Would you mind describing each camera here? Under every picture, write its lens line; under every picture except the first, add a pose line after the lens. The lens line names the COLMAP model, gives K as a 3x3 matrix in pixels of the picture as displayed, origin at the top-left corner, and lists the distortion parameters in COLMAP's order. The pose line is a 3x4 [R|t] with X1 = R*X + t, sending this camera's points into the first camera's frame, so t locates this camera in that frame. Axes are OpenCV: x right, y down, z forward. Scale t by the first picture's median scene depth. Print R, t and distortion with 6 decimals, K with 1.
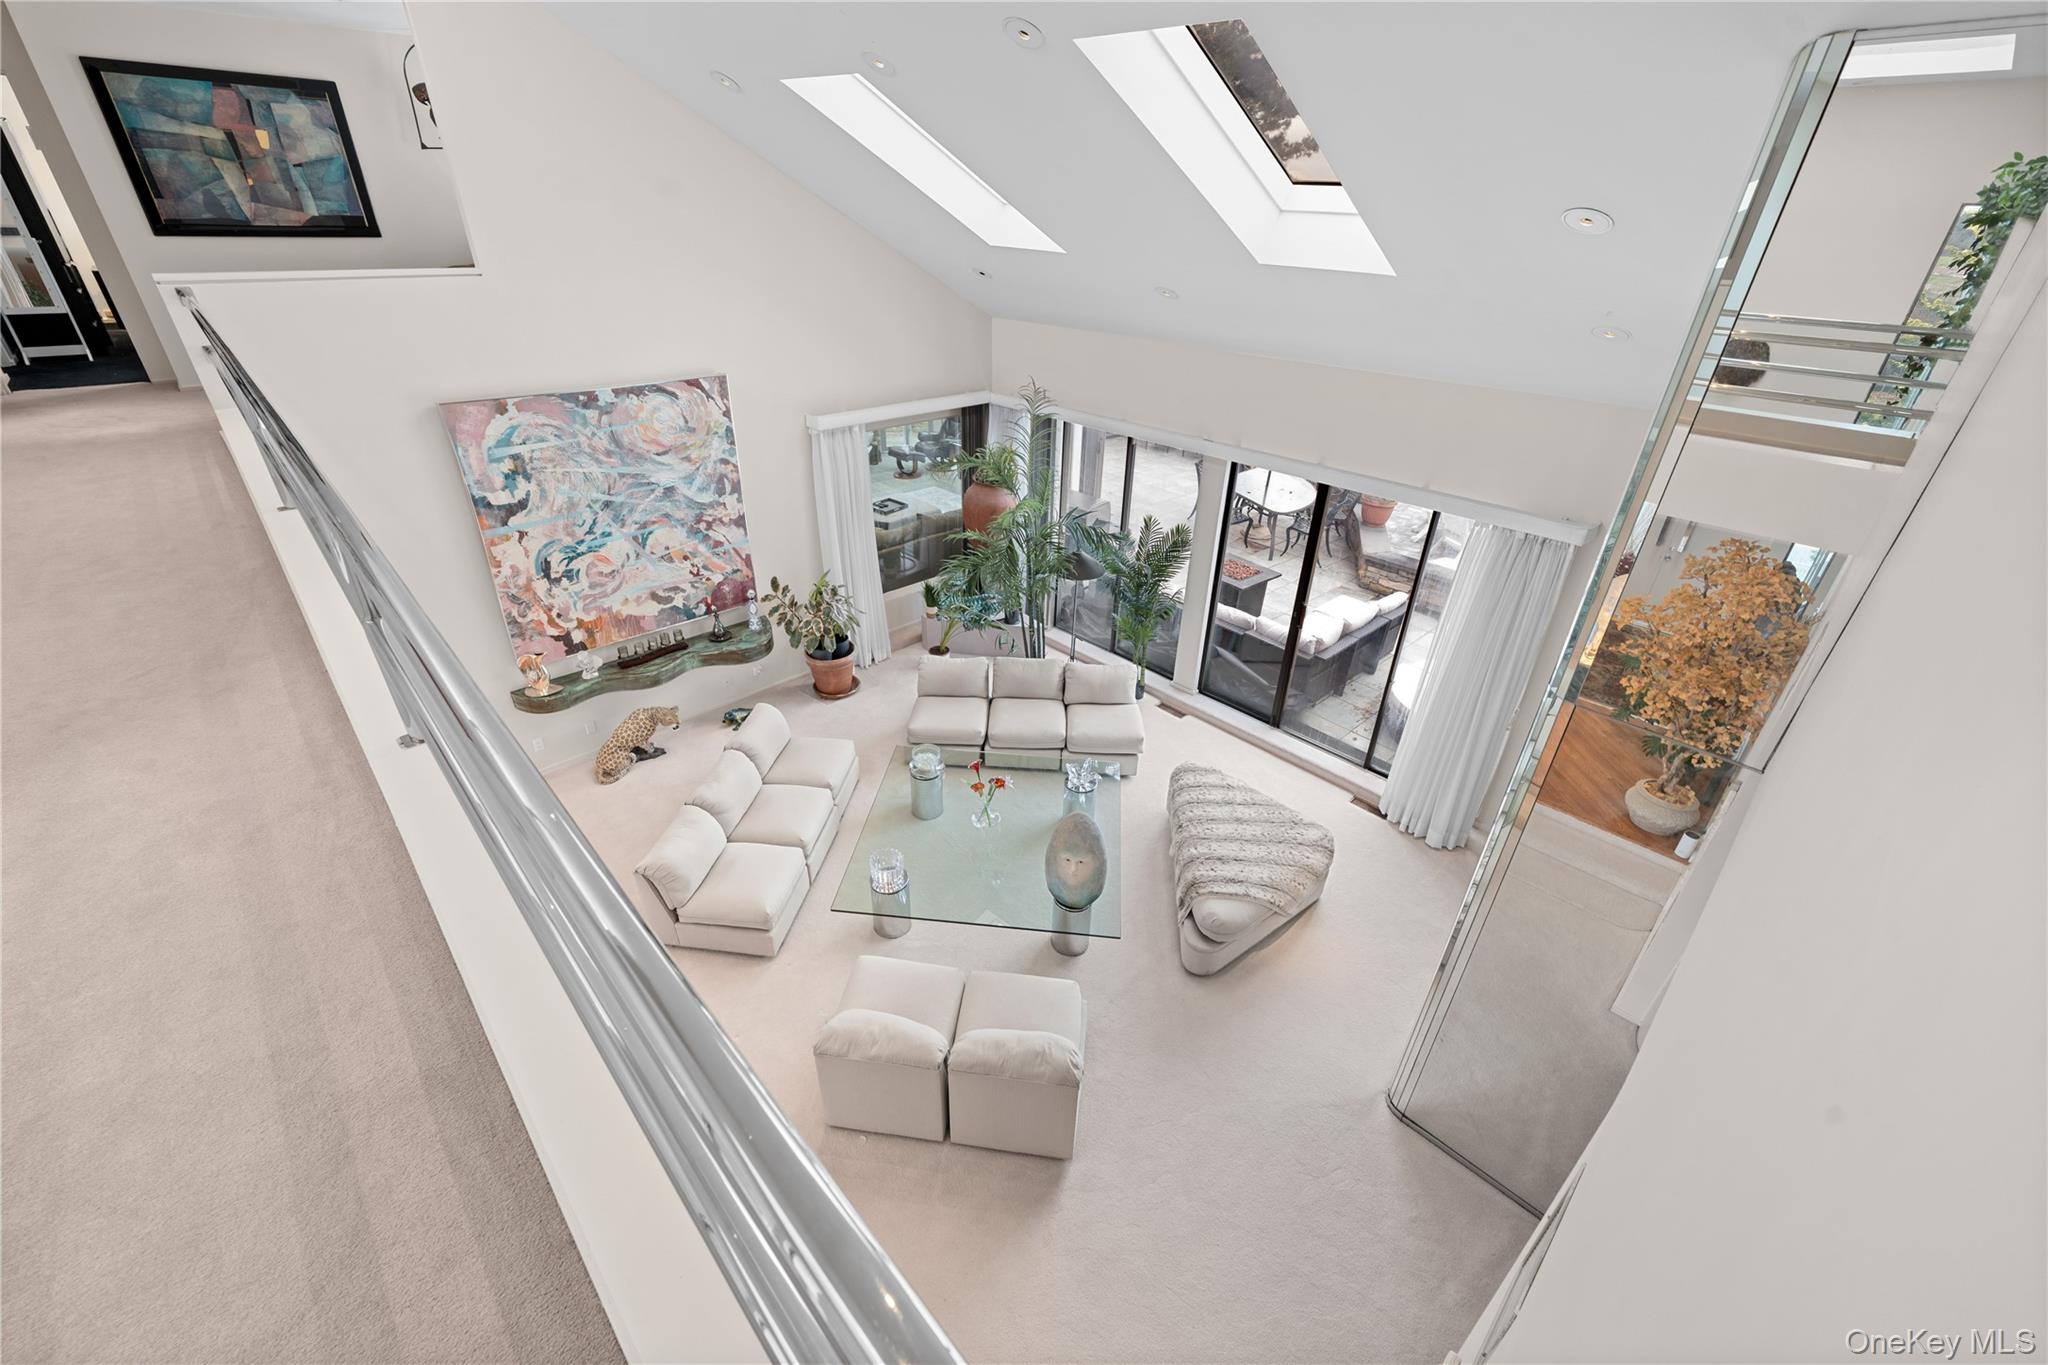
lens RADIAL K [[835.4, 0, 1023.7], [0, 835.4, 679.4], [0, 0, 1]] dist [0.001387, 0.000046]
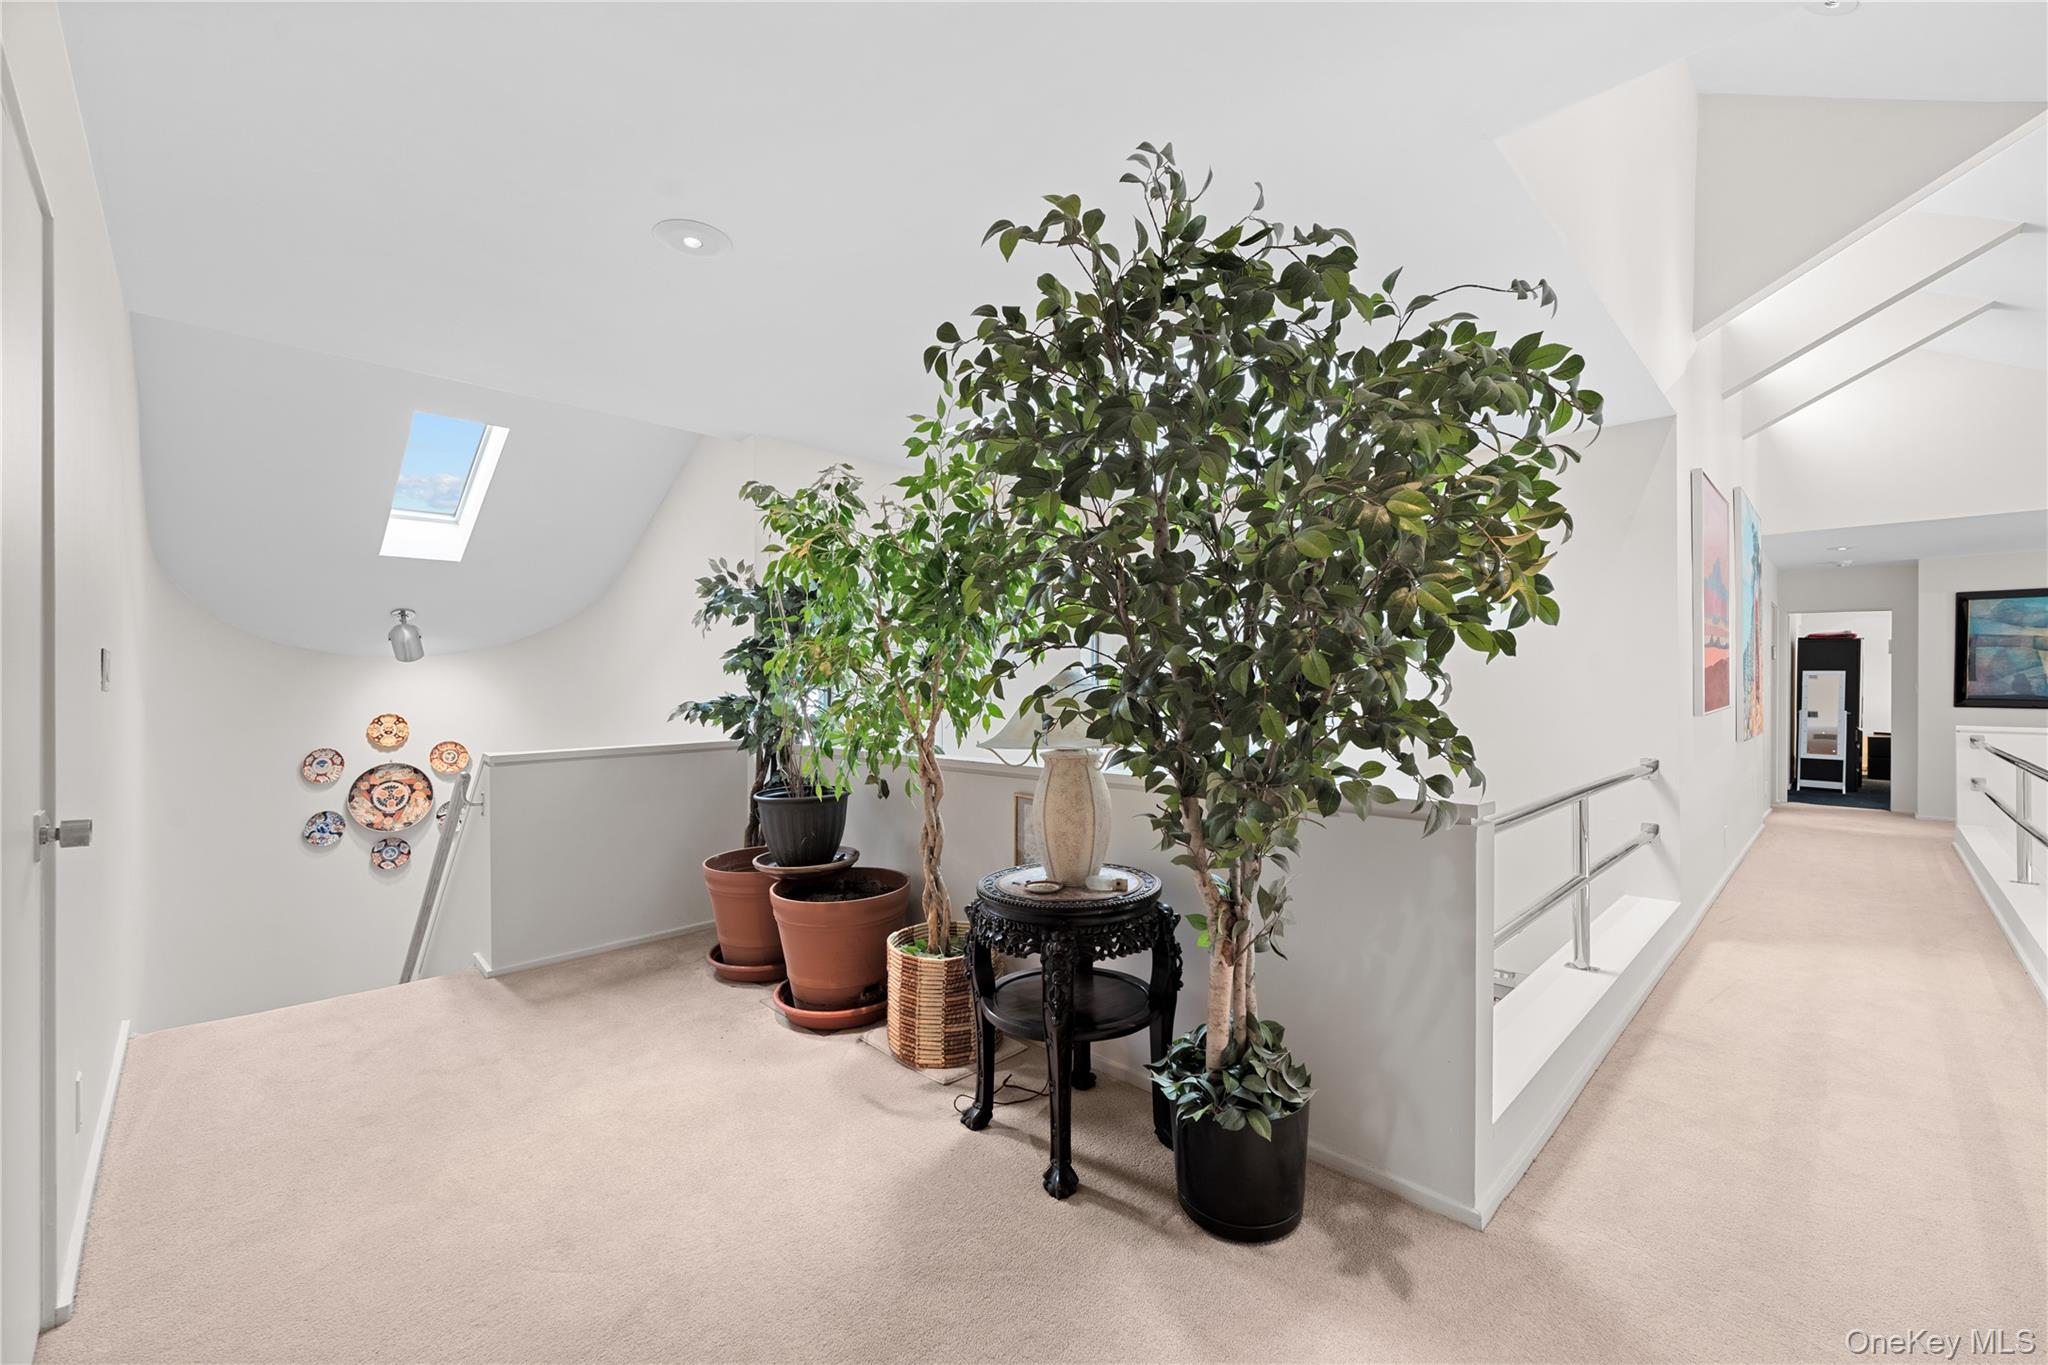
lens RADIAL K [[835.4, 0, 1027.2], [0, 835.4, 685.2], [0, 0, 1]] dist [0.001387, 0.000046]
pose [[0.028632, -0.023735, -0.999308, 0.204985], [-0.488781, 0.871716, -0.034709, 0.183205], [0.871936, 0.489437, 0.013357, -0.275439]]
